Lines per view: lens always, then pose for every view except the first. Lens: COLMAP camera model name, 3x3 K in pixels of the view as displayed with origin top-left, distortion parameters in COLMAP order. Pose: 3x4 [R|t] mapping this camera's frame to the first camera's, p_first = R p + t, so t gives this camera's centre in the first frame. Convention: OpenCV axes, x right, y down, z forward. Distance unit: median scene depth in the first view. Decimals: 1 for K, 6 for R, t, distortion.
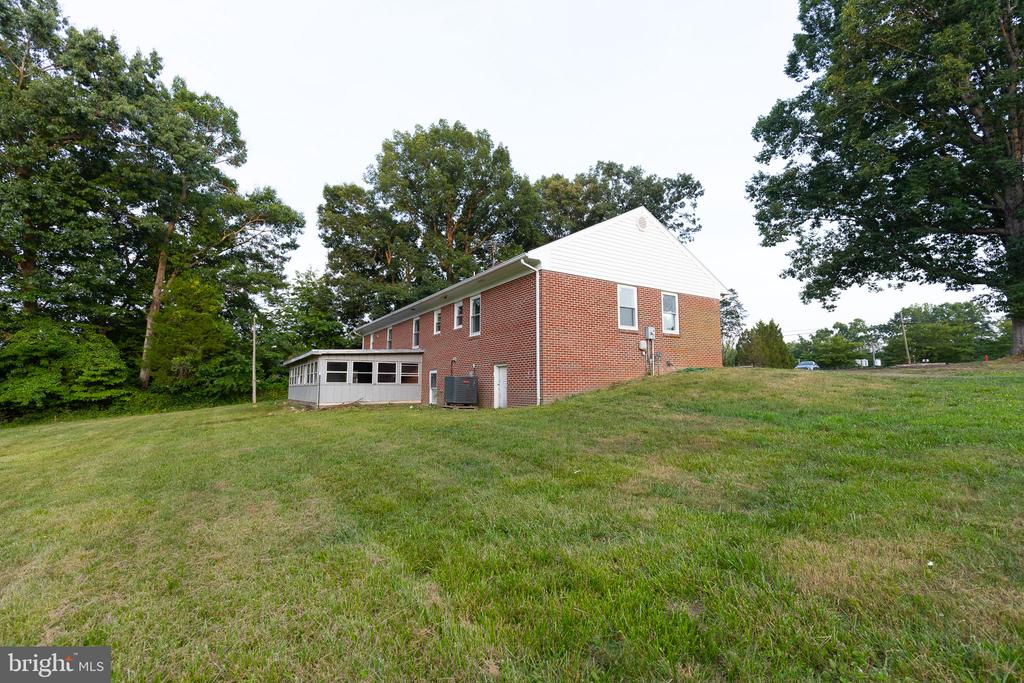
lens RADIAL K [[464.8, 0, 507.2], [0, 464.8, 342.0], [0, 0, 1]] dist [0.012454, -0.003475]
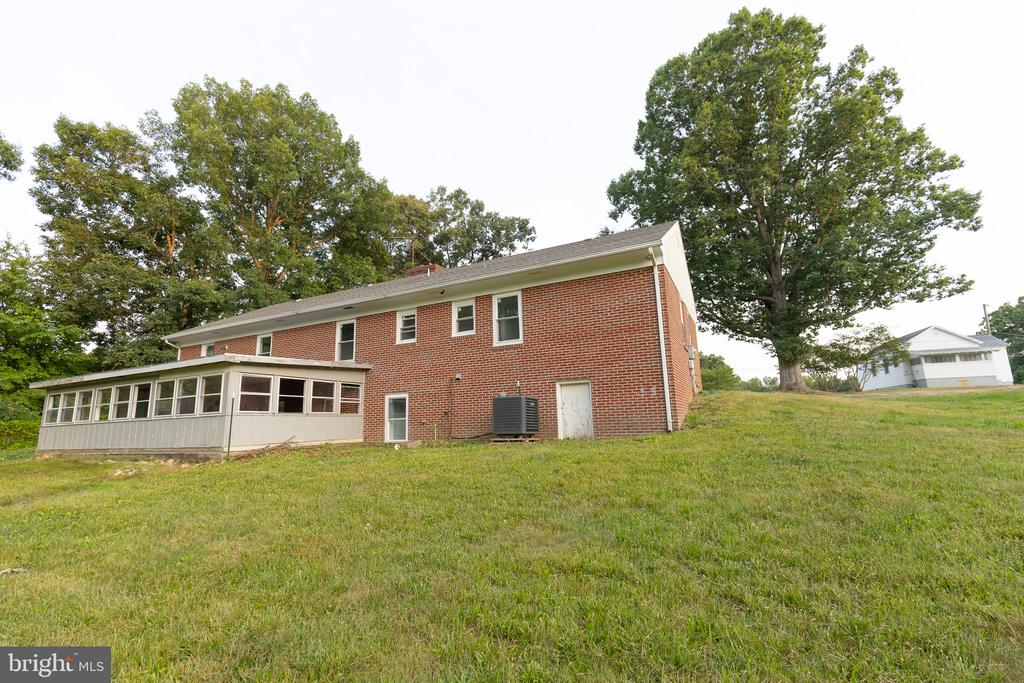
lens RADIAL K [[464.8, 0, 513.6], [0, 464.8, 341.4], [0, 0, 1]] dist [0.012454, -0.003475]
pose [[0.848859, 0.069594, 0.524018, -0.375646], [-0.023716, 0.995312, -0.093768, 0.042584], [-0.528087, 0.067168, 0.846530, 0.290053]]
